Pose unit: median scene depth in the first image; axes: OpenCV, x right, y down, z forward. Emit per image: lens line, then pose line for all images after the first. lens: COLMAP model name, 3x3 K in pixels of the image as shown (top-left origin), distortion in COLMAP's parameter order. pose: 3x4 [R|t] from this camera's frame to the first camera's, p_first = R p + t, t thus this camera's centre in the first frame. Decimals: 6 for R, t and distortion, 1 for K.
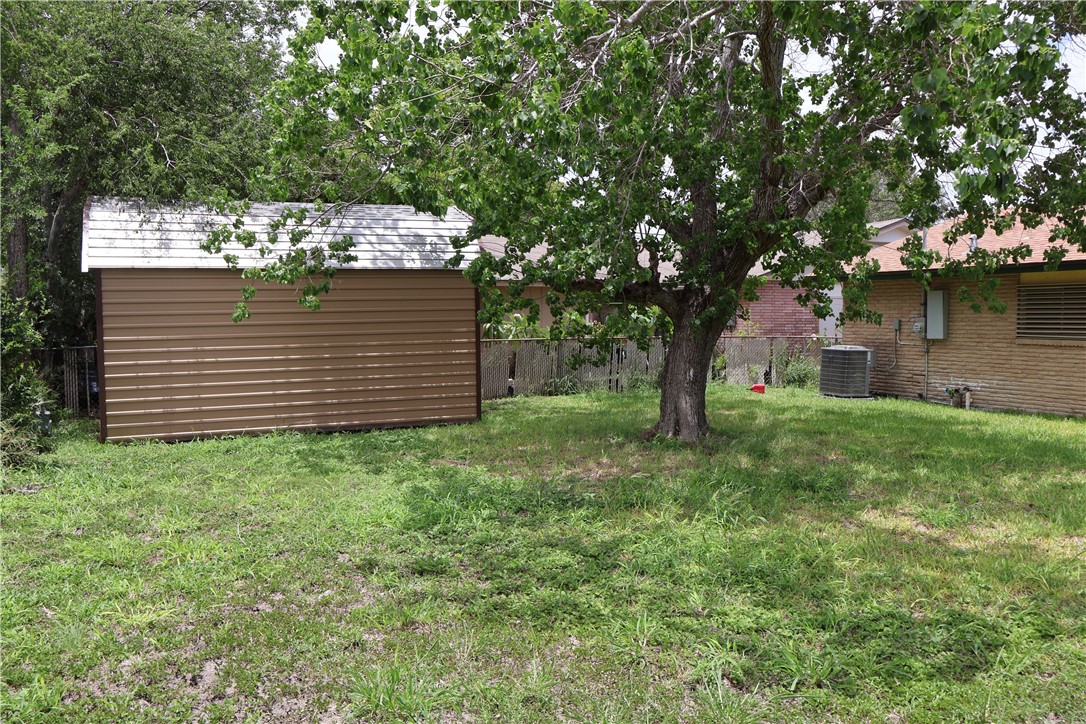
lens RADIAL K [[890.8, 0, 543.0], [0, 890.8, 362.0], [0, 0, 1]] dist [-0.002008, -0.000195]
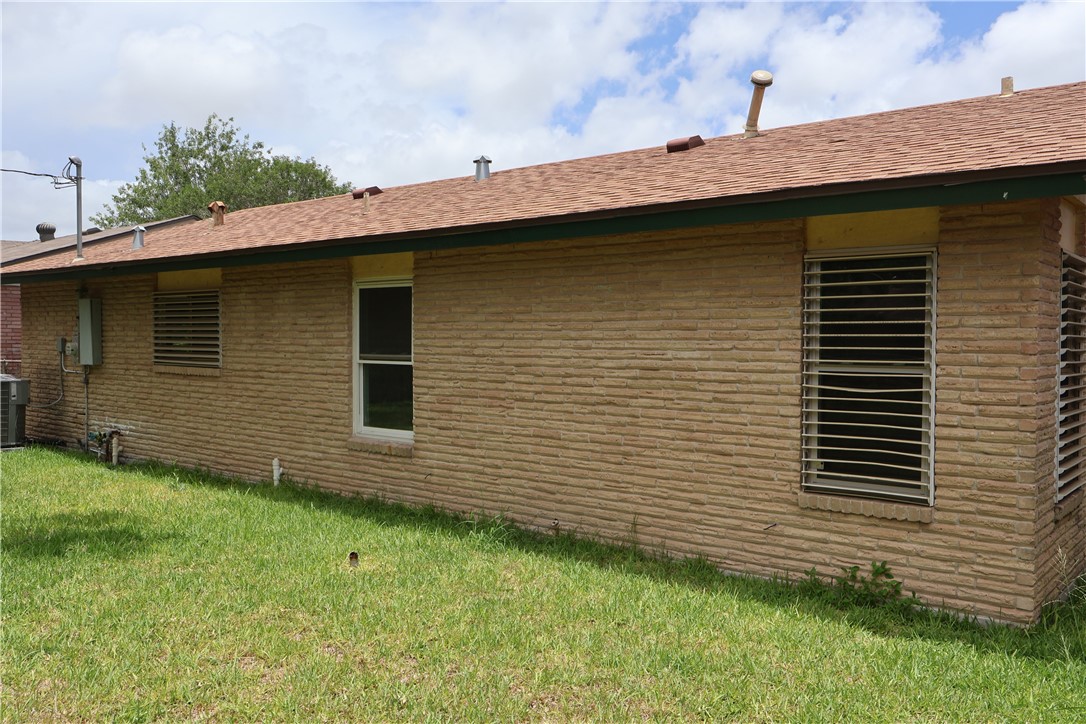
lens RADIAL K [[890.8, 0, 543.0], [0, 890.8, 362.0], [0, 0, 1]] dist [-0.002008, -0.000195]
pose [[0.889428, -0.002984, 0.457066, 0.575532], [0.013480, 0.999715, -0.019705, -0.011600], [-0.456877, 0.023687, 0.889214, 0.233446]]
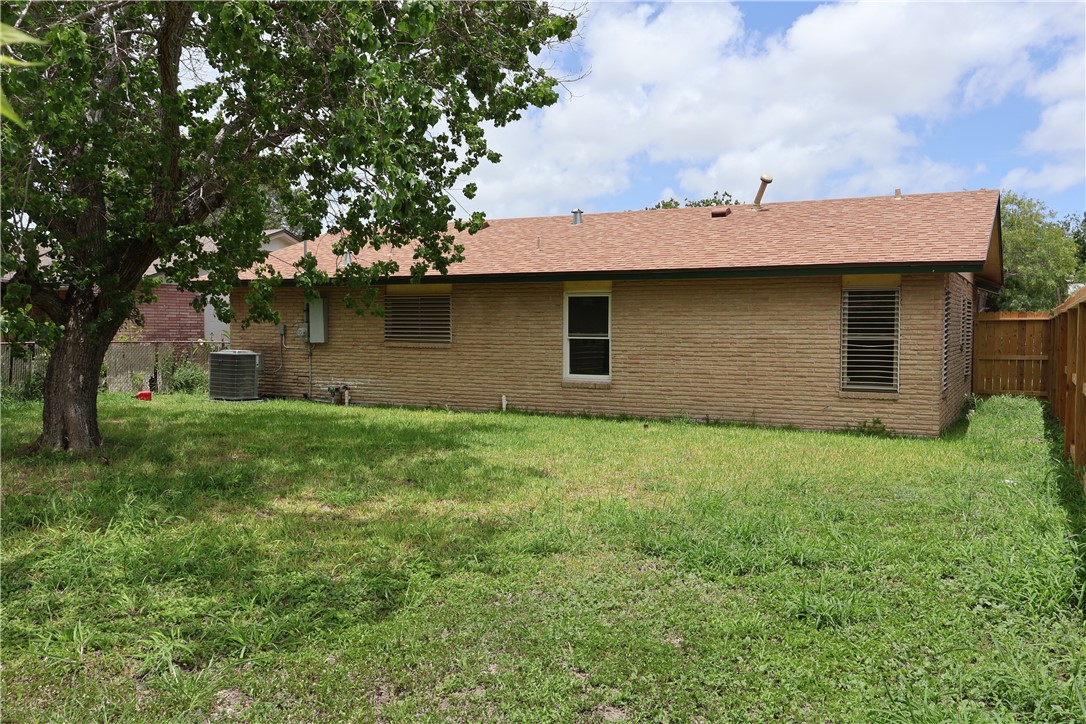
lens RADIAL K [[911.9, 0, 526.0], [0, 911.9, 352.1], [0, 0, 1]] dist [0.003308, 0.000341]
pose [[0.790252, -0.011438, 0.612675, -0.052138], [0.023519, 0.999655, -0.011673, 0.005787], [-0.612330, 0.023634, 0.790249, -0.044793]]
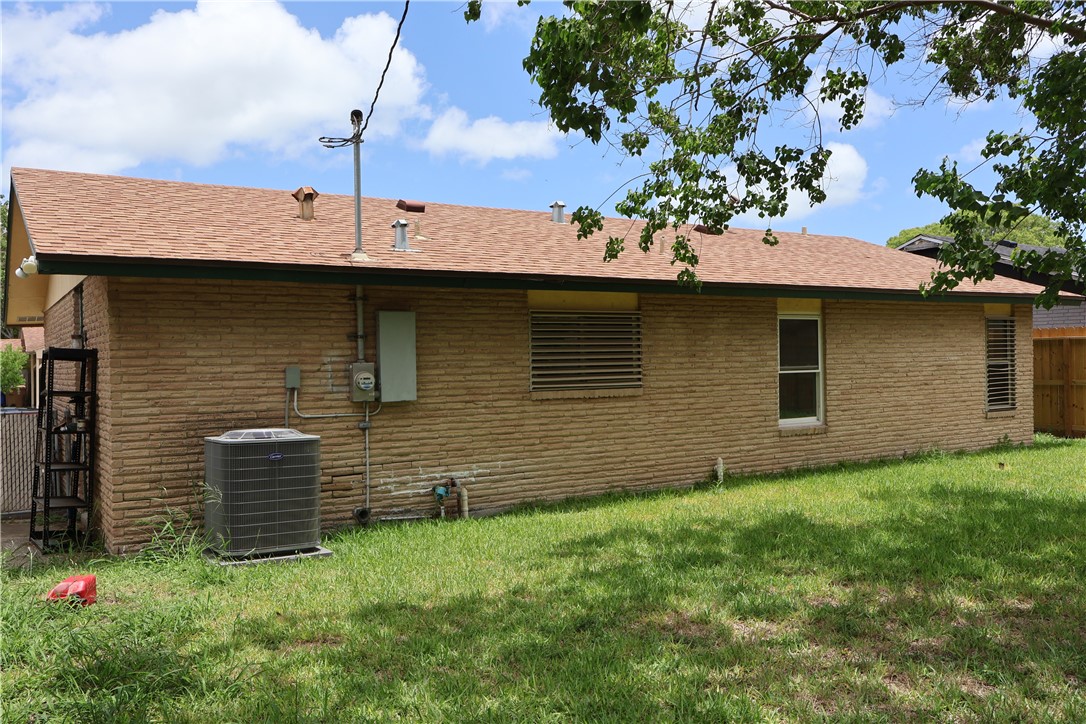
lens RADIAL K [[890.8, 0, 543.0], [0, 890.8, 362.0], [0, 0, 1]] dist [-0.002008, -0.000195]
pose [[-0.143479, 0.002187, 0.989651, -0.137009], [0.067882, 0.997664, 0.007637, -0.062619], [-0.987323, 0.068275, -0.143292, 1.296382]]
